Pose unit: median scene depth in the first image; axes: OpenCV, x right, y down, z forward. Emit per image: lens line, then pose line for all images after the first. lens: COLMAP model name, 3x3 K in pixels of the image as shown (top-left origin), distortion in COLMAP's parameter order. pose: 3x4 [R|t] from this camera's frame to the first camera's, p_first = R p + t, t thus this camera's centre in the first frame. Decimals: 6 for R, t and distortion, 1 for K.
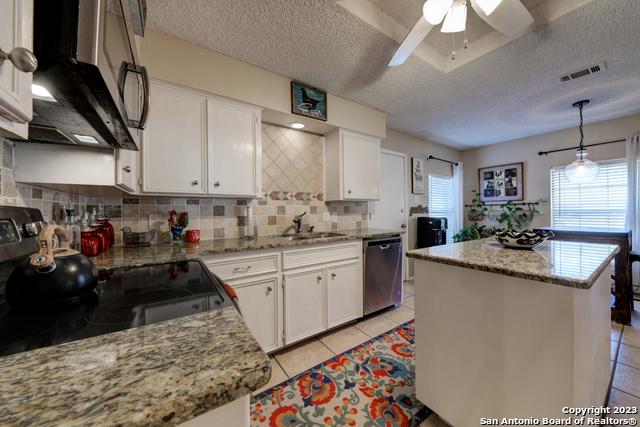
lens RADIAL K [[222.7, 0, 323.6], [0, 222.7, 210.5], [0, 0, 1]] dist [0.000996, -0.001213]
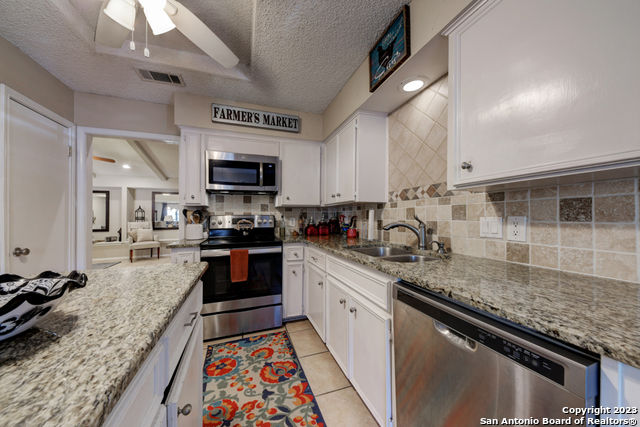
lens RADIAL K [[222.7, 0, 320.9], [0, 222.7, 215.2], [0, 0, 1]] dist [0.000996, -0.001213]
pose [[-0.258276, 0.008421, -0.966034, 0.642149], [0.020206, 0.999790, 0.003313, -0.004769], [0.965860, -0.018664, -0.258392, 0.964893]]
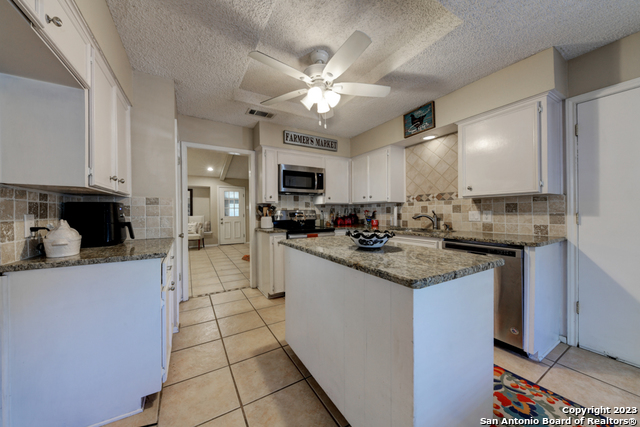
lens RADIAL K [[222.7, 0, 315.4], [0, 222.7, 205.6], [0, 0, 1]] dist [0.000996, -0.001213]
pose [[-0.078527, -0.013267, -0.996824, 1.184157], [0.019642, 0.999697, -0.014852, -0.016801], [0.996718, -0.020746, -0.078242, 0.520139]]
